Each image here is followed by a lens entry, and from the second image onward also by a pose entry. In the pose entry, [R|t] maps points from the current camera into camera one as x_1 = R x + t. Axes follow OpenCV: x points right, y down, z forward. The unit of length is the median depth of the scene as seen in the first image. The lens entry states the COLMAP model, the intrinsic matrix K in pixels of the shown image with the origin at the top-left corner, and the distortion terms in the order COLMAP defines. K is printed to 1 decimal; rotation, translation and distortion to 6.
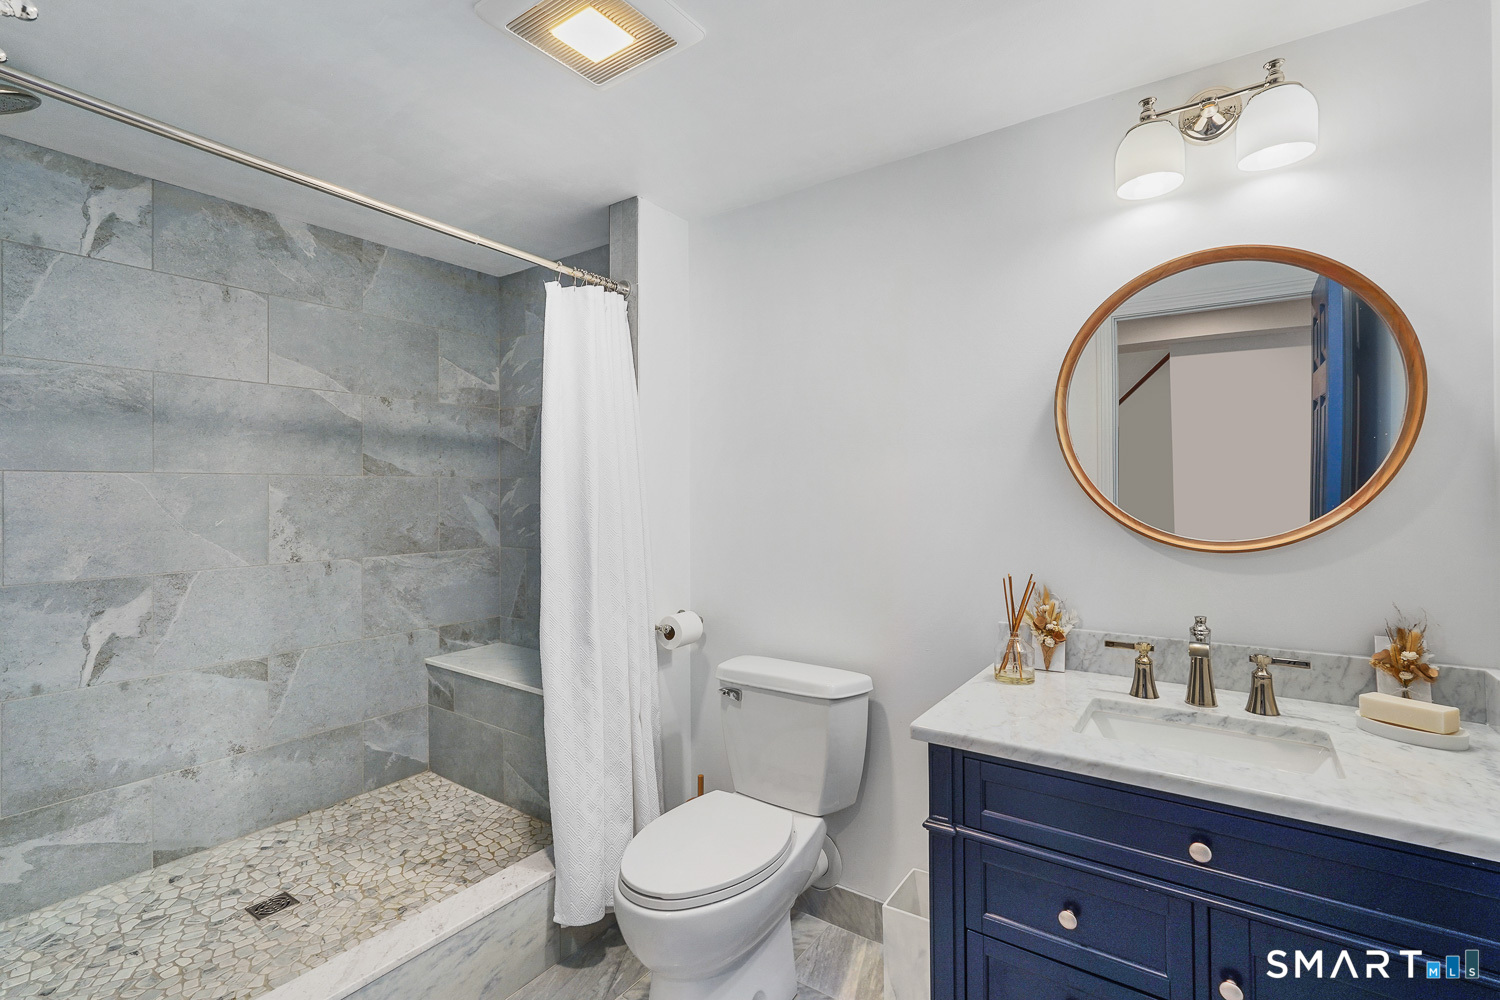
lens RADIAL K [[682.2, 0, 749.0], [0, 682.2, 498.5], [0, 0, 1]] dist [-0.012522, 0.004561]
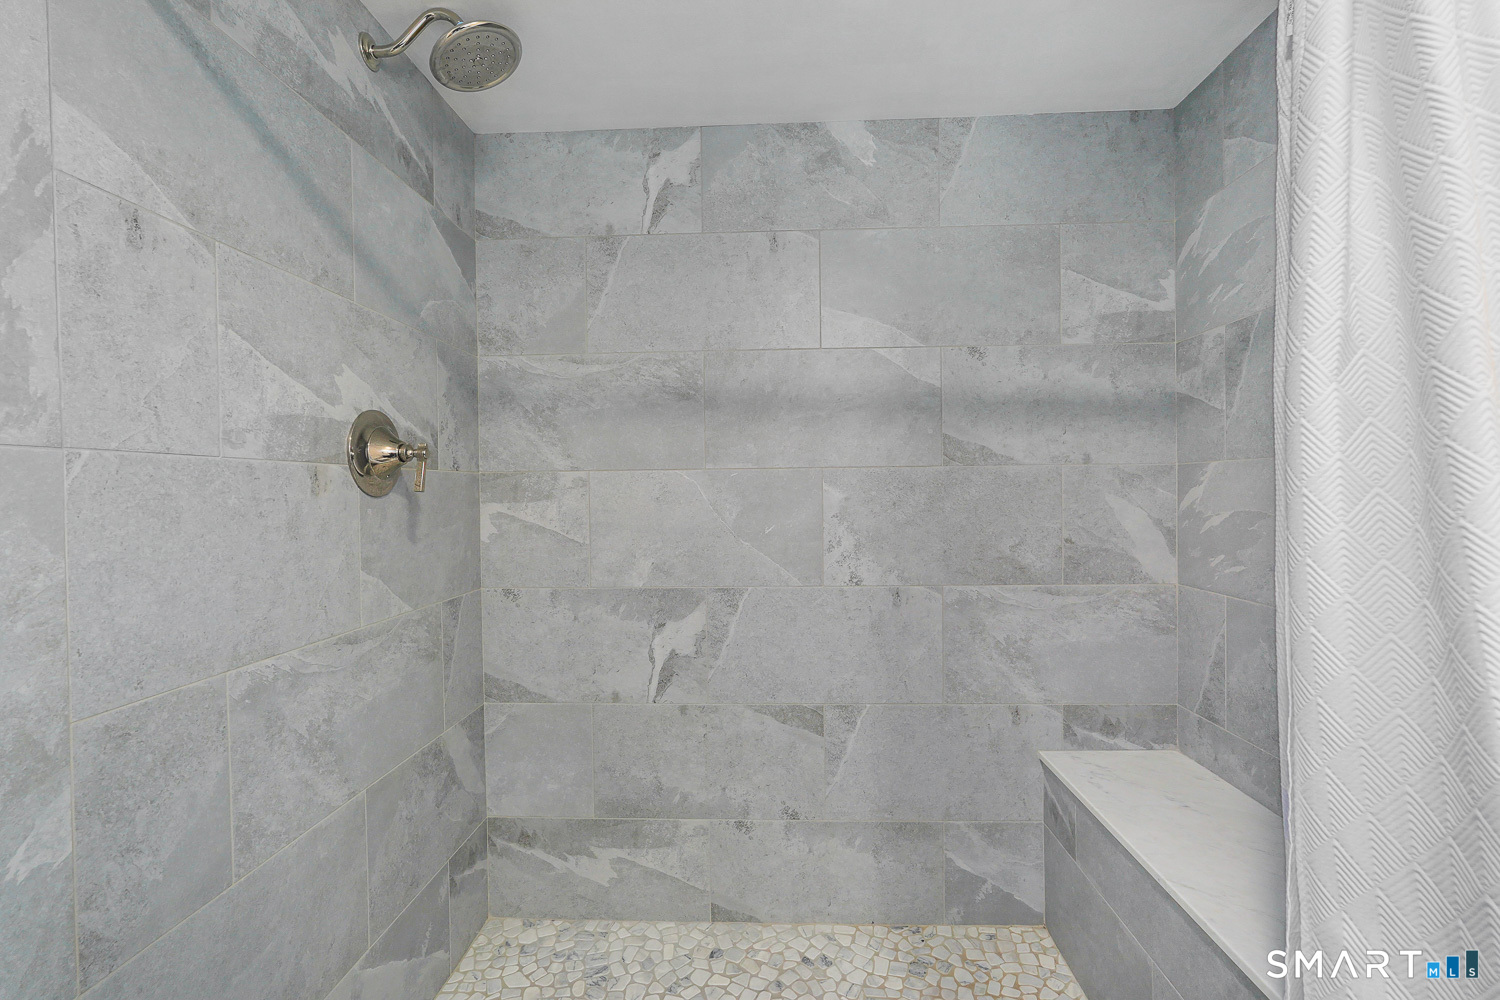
lens RADIAL K [[682.2, 0, 735.1], [0, 682.2, 500.6], [0, 0, 1]] dist [-0.012522, 0.004561]
pose [[0.543279, 0.004395, -0.839541, -0.116003], [-0.000758, 0.999988, 0.004744, -0.002117], [0.839552, -0.001941, 0.543276, 0.494008]]
